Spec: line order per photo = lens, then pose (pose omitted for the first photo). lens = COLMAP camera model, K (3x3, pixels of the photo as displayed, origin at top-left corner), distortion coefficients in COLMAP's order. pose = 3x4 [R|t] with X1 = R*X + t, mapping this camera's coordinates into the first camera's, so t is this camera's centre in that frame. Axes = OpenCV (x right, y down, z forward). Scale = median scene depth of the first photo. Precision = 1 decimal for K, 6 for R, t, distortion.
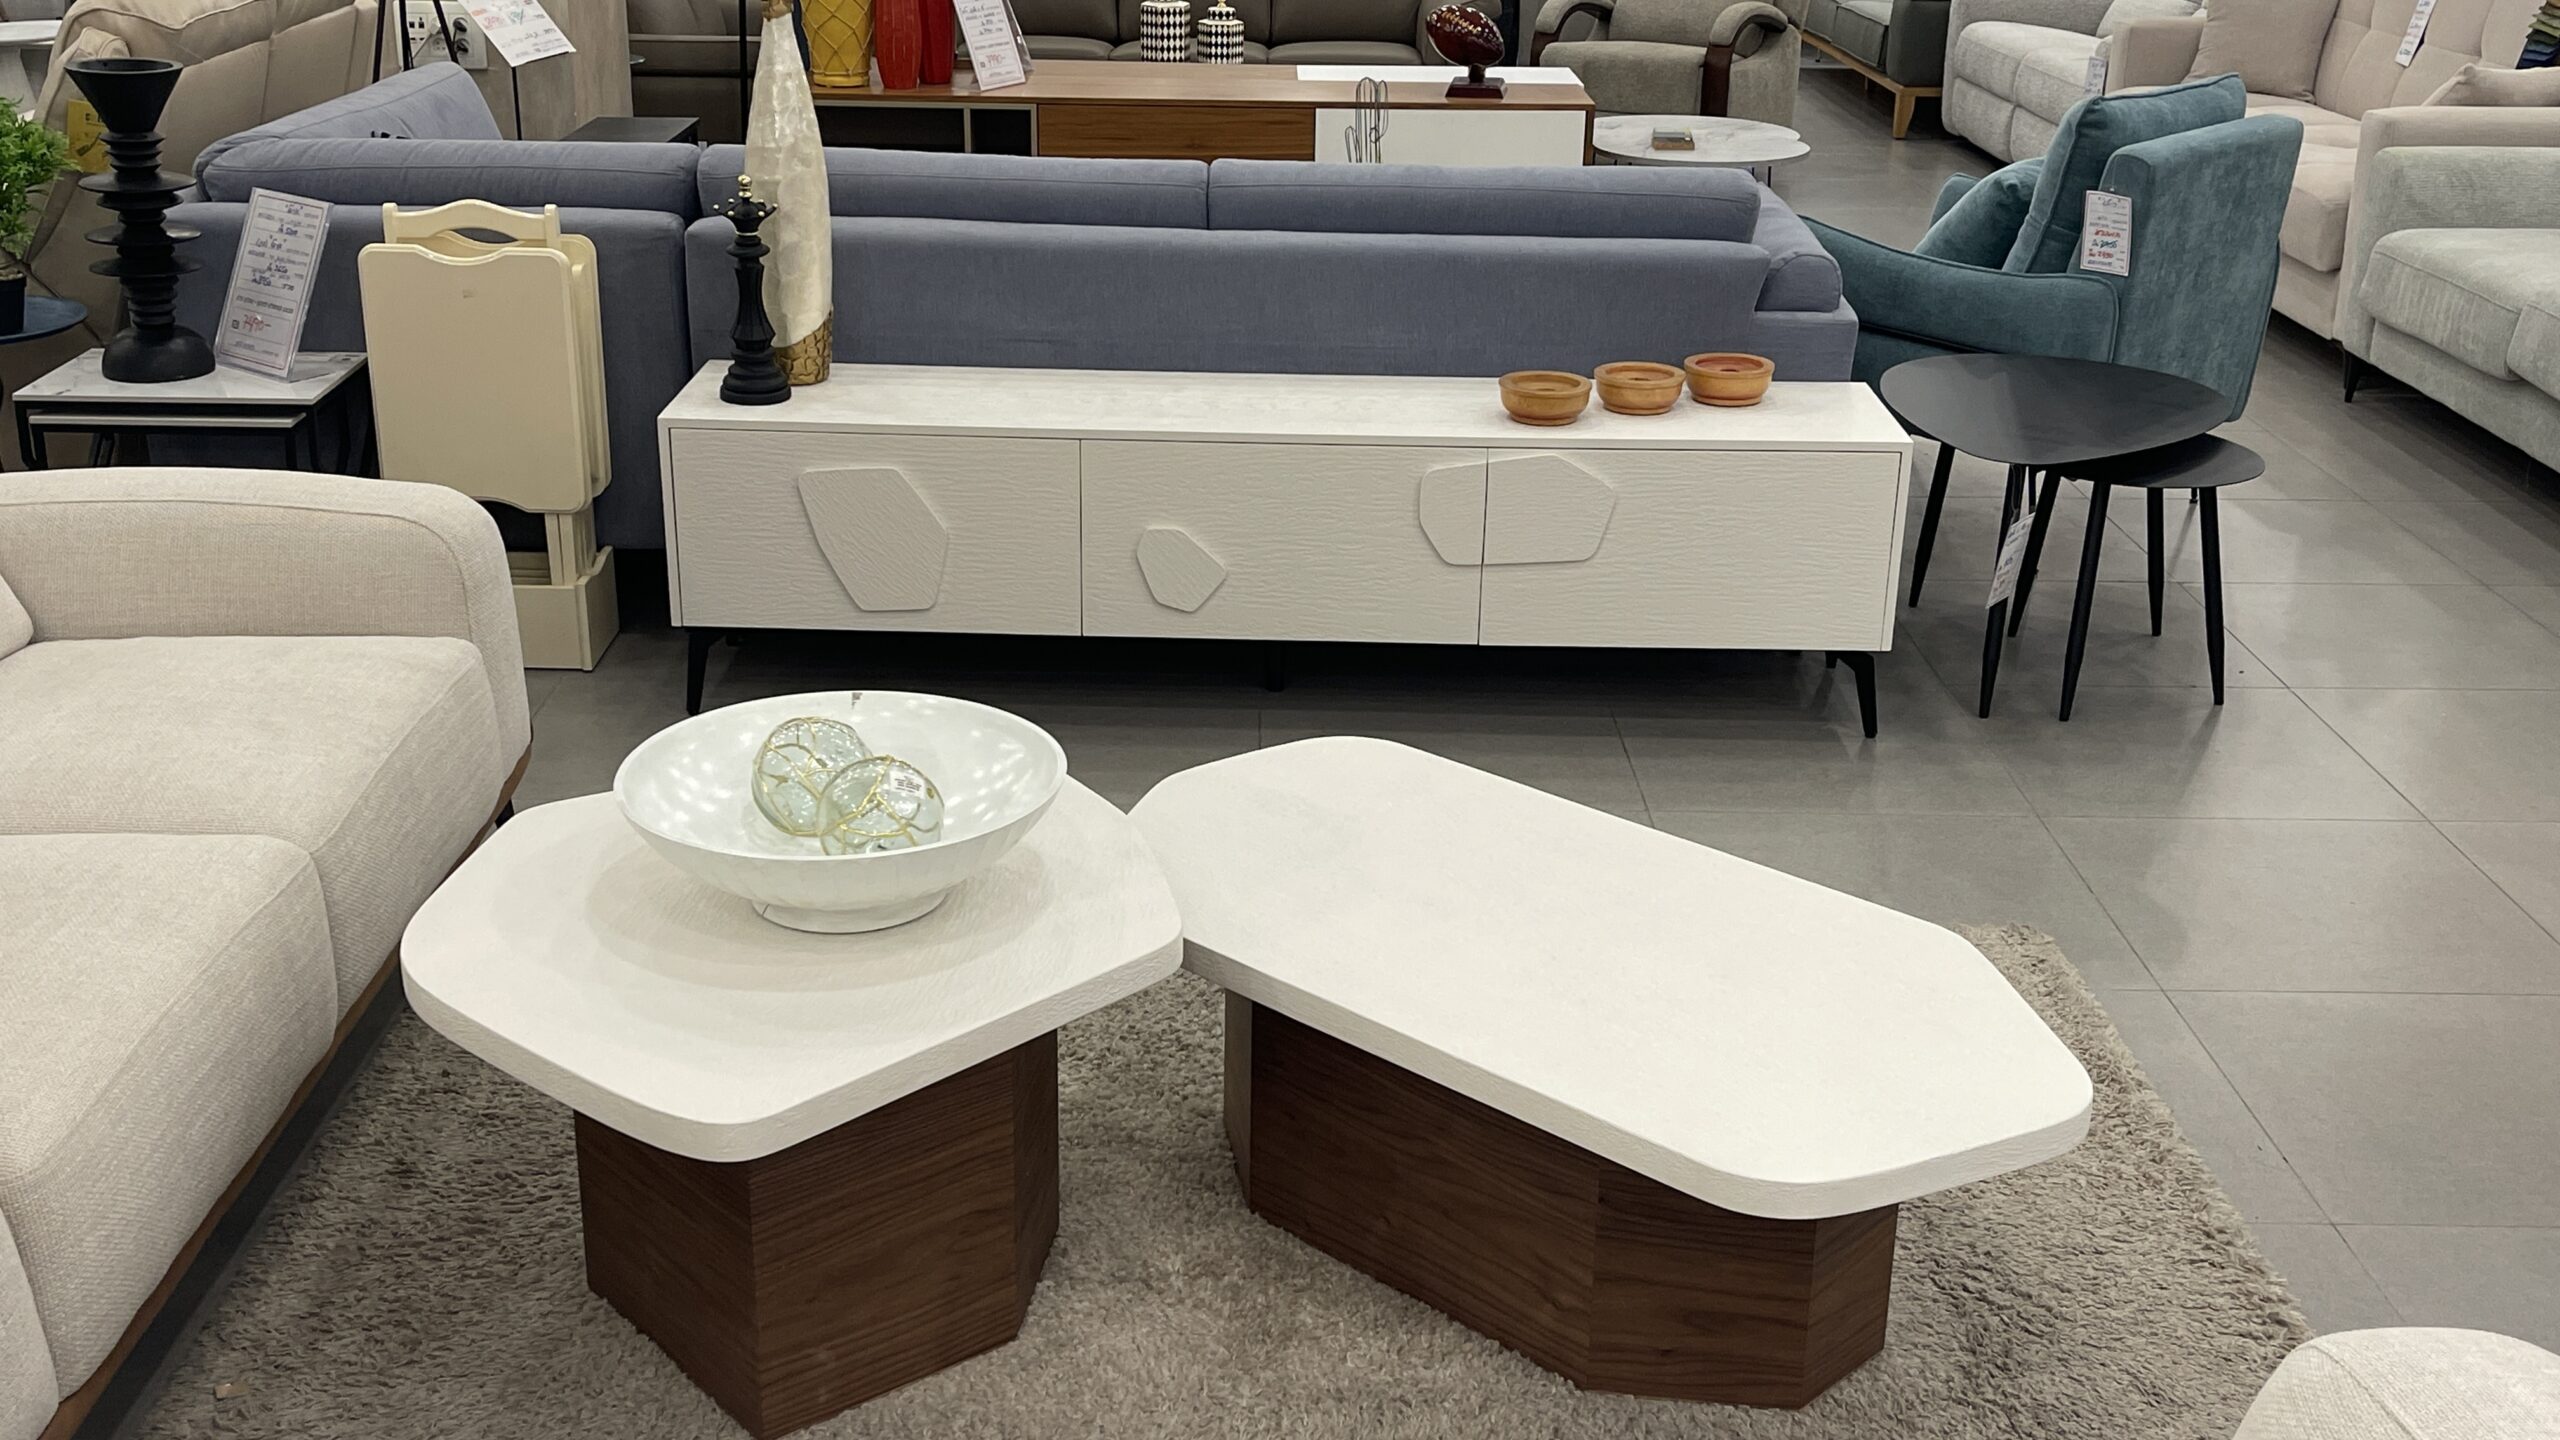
lens RADIAL K [[2584.6, 0, 1272.8], [0, 2584.6, 717.8], [0, 0, 1]] dist [0.079021, 0.000000]
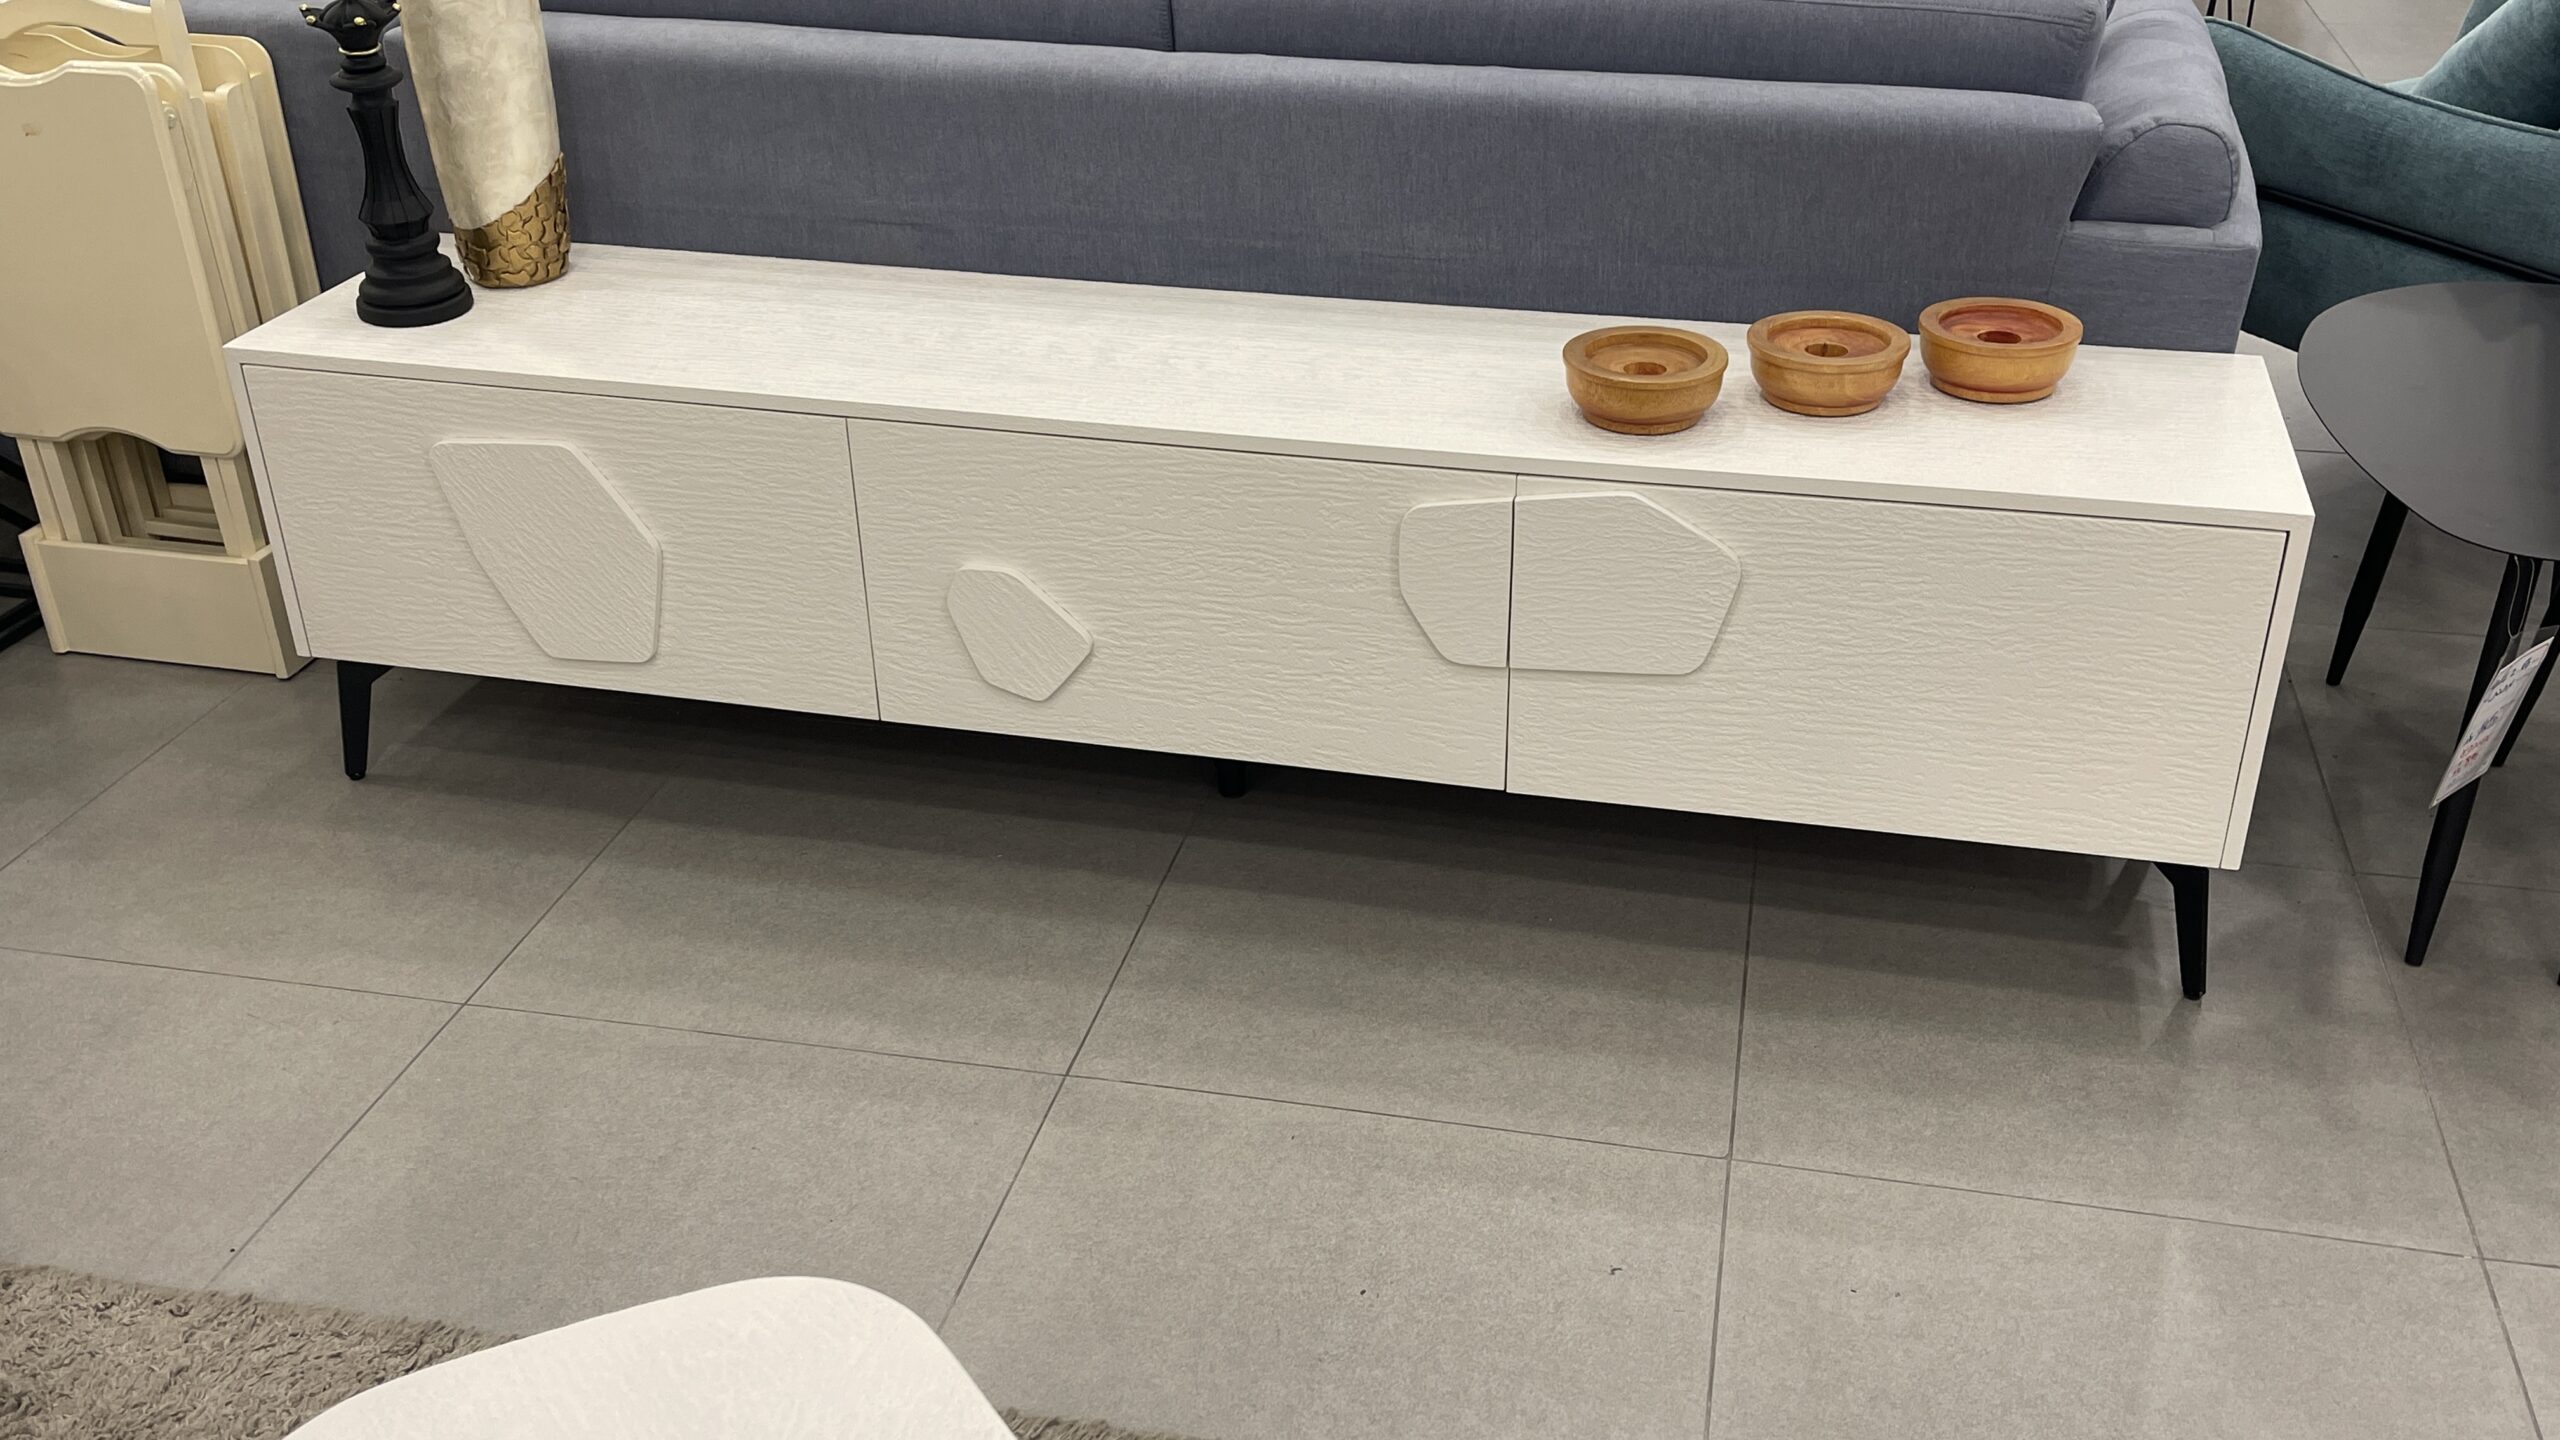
lens RADIAL K [[2341.5, 0, 1292.6], [0, 2341.5, 727.4], [0, 0, 1]] dist [0.022979, 0.000000]
pose [[0.975800, 0.082476, -0.202516, 0.137171], [-0.054873, 0.988866, 0.138323, -0.112638], [0.211669, -0.123862, 0.969461, 0.464435]]
